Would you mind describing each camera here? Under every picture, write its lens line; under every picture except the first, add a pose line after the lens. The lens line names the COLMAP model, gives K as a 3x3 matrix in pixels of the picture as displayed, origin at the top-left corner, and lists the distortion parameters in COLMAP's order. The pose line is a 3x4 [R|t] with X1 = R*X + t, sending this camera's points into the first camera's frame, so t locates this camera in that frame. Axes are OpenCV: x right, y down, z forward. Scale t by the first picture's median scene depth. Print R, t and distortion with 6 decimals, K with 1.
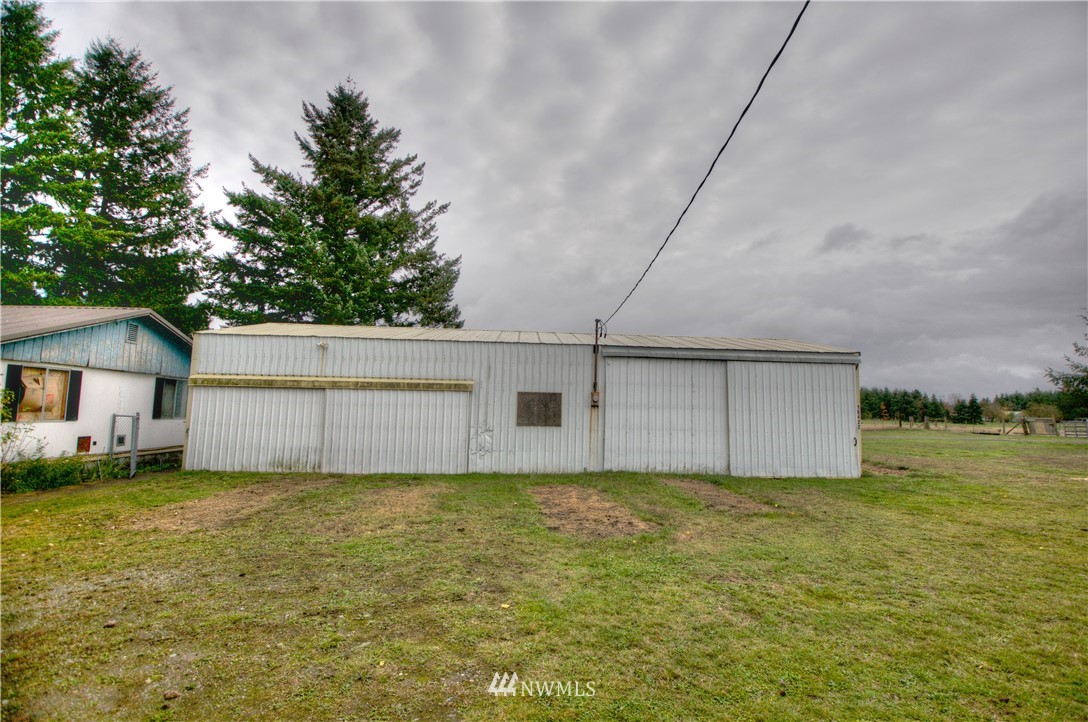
lens RADIAL K [[483.6, 0, 547.1], [0, 483.6, 352.5], [0, 0, 1]] dist [0.017242, -0.031436]
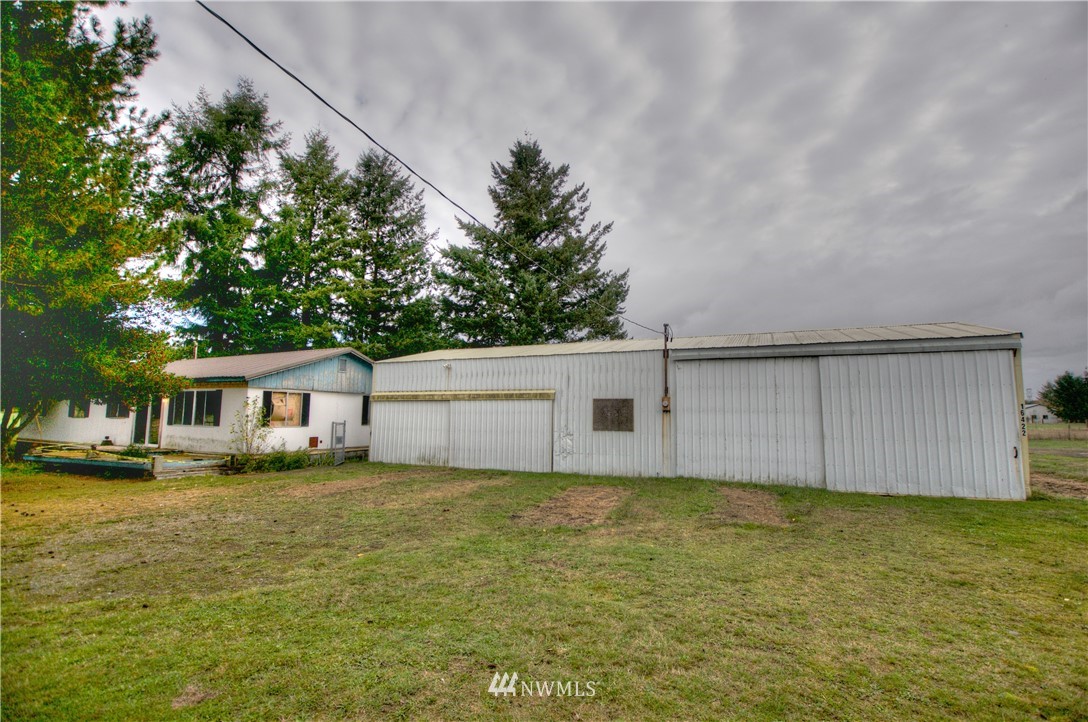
lens RADIAL K [[477.4, 0, 545.7], [0, 477.4, 358.0], [0, 0, 1]] dist [-0.000332, -0.009861]
pose [[0.884026, -0.066415, -0.462696, 0.333888], [0.062690, 0.997758, -0.023442, 0.009037], [0.463216, -0.008283, 0.886207, 0.014518]]
